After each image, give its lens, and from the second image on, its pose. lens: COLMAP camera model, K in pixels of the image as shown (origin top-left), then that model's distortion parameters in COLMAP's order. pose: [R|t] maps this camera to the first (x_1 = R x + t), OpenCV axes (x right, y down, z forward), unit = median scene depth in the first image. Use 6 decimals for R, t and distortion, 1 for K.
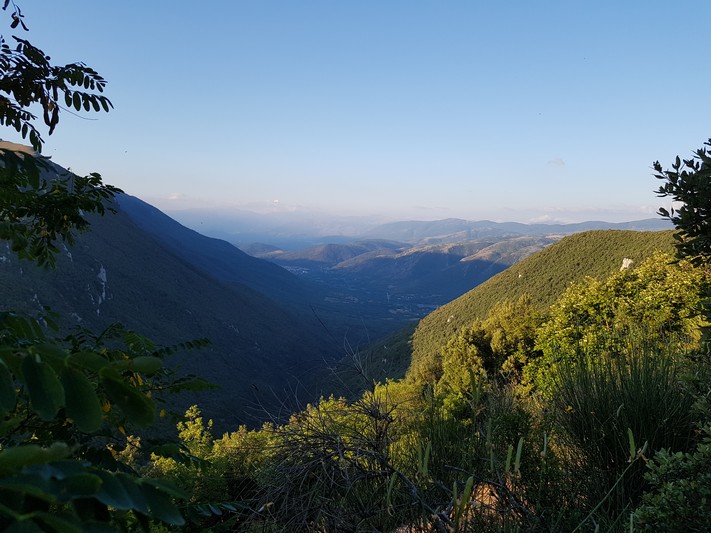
lens RADIAL K [[539.4, 0, 353.6], [0, 539.4, 266.3], [0, 0, 1]] dist [-0.004468, -0.001217]
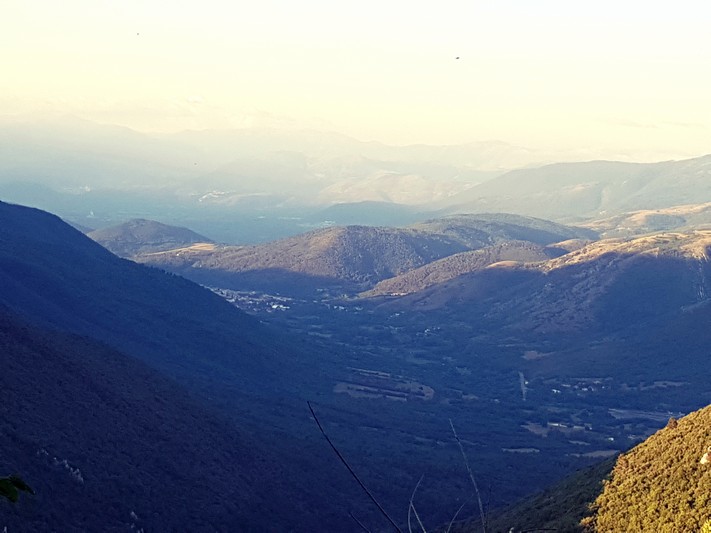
lens RADIAL K [[539.4, 0, 357.3], [0, 539.4, 264.9], [0, 0, 1]] dist [-0.004468, -0.001217]
pose [[0.999818, 0.015269, -0.011424, -0.037024], [-0.015161, 0.999840, 0.009451, -0.020314], [0.011567, -0.009276, 0.999890, 0.660776]]
